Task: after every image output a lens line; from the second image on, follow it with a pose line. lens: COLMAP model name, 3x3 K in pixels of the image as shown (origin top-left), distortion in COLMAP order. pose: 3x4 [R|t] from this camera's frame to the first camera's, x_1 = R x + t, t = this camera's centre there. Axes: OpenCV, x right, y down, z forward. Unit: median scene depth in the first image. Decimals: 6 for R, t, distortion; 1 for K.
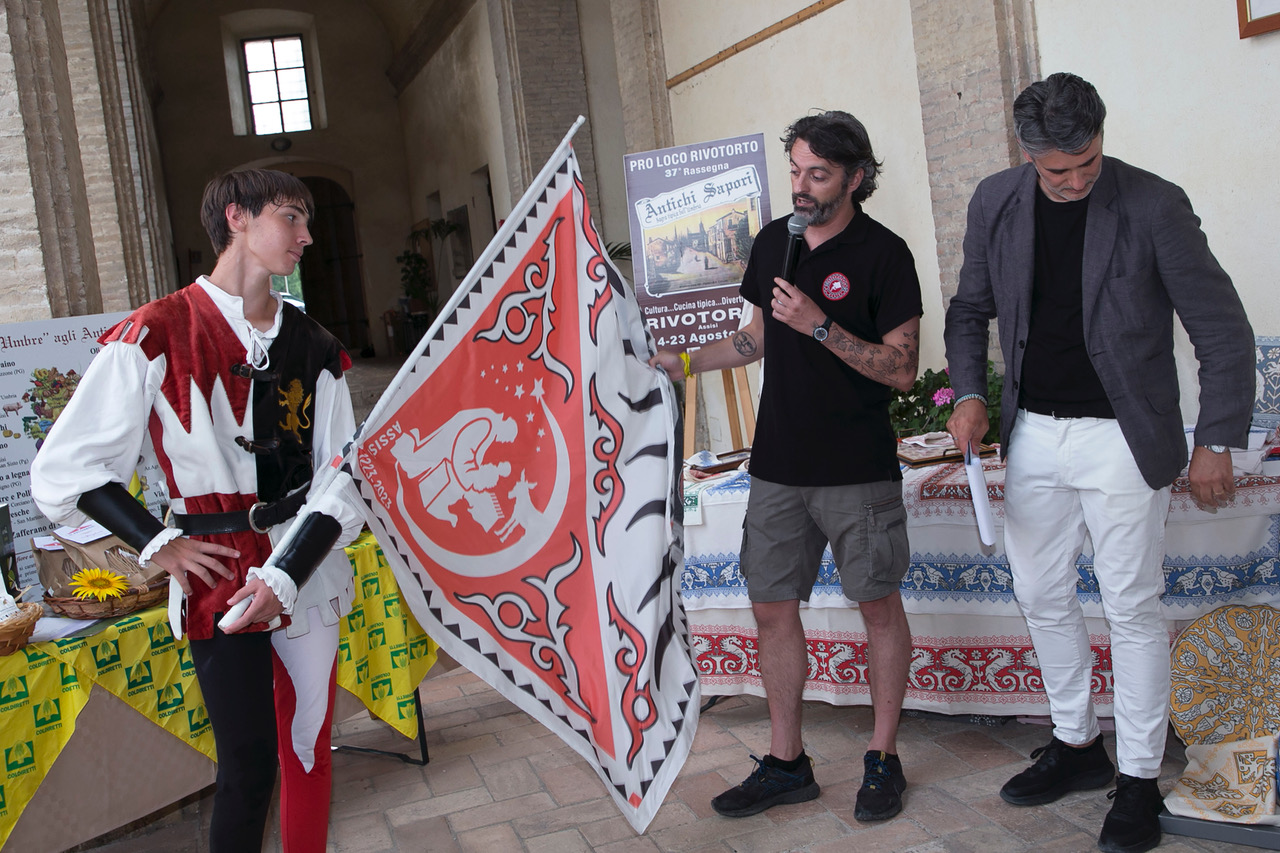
lens RADIAL K [[1365.8, 0, 654.8], [0, 1365.8, 349.0], [0, 0, 1]] dist [0.003123, 0.065287]
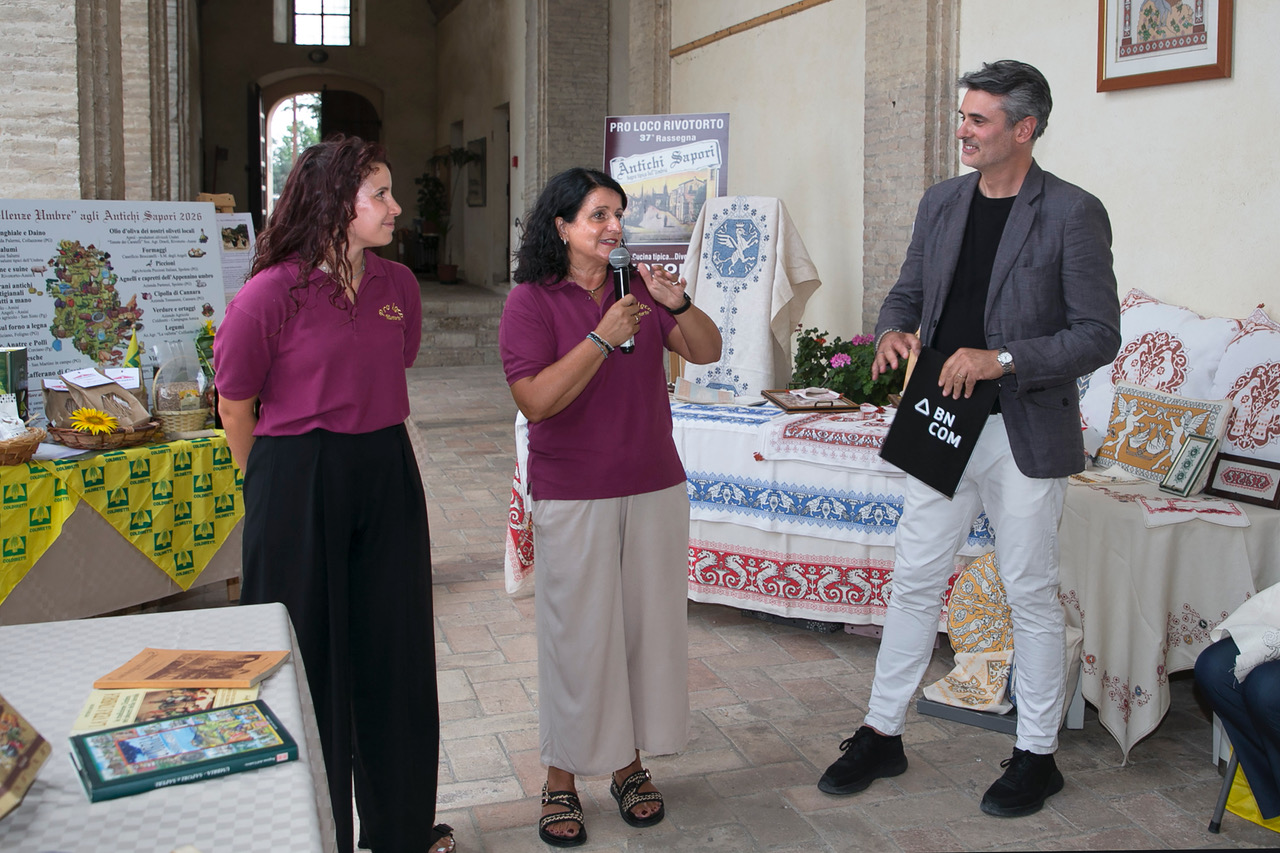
lens RADIAL K [[1365.4, 0, 707.5], [0, 1365.4, 311.7], [0, 0, 1]] dist [-0.017629, 0.069043]
pose [[0.992131, 0.122624, 0.025300, 0.052777], [-0.122800, 0.992416, 0.005519, 0.000693], [-0.024432, -0.008582, 0.999665, -0.128083]]
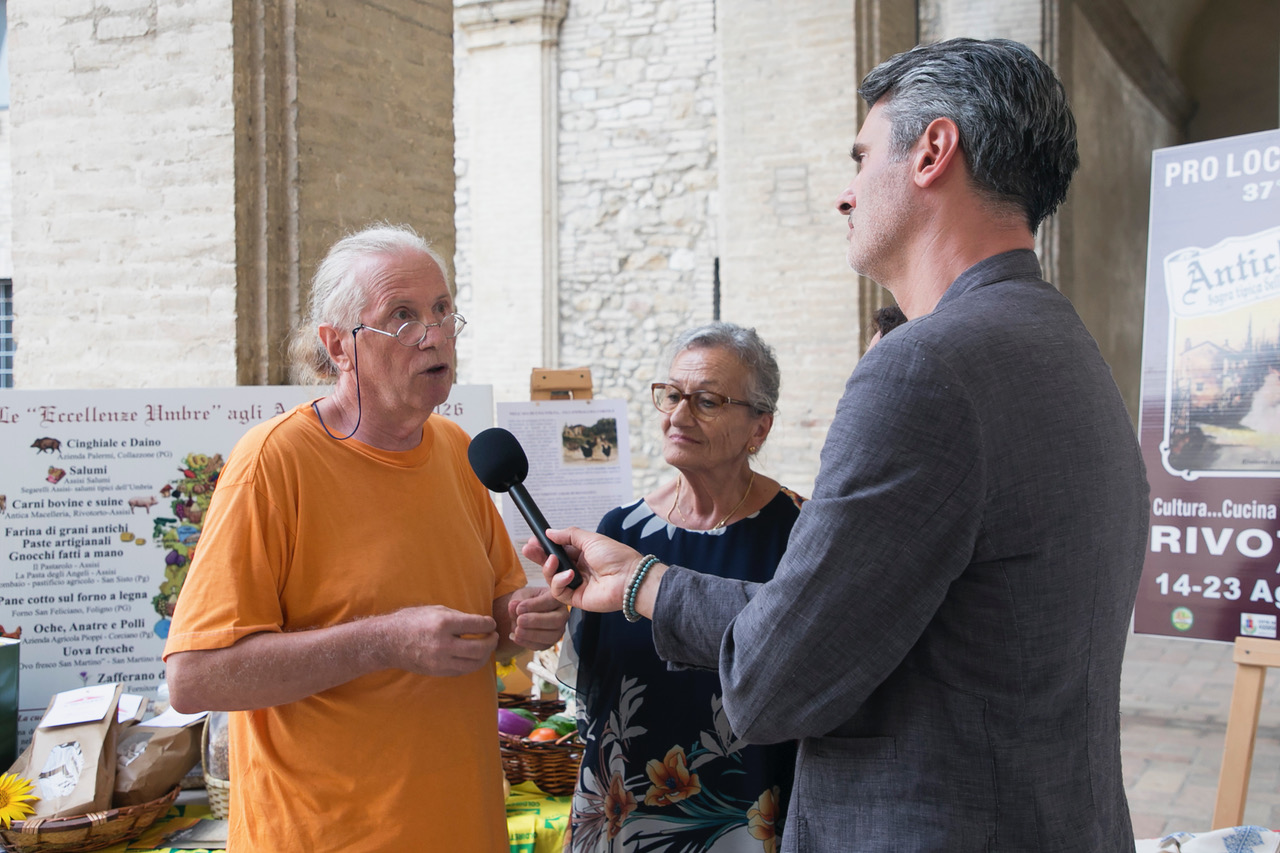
lens RADIAL K [[1491.4, 0, 655.2], [0, 1491.4, 355.8], [0, 0, 1]] dist [0.030292, 0.187324]
pose [[0.714611, 0.095912, -0.692916, 0.173536], [-0.113509, 0.993327, 0.020432, -0.051979], [0.690251, 0.064051, 0.720729, 0.380208]]
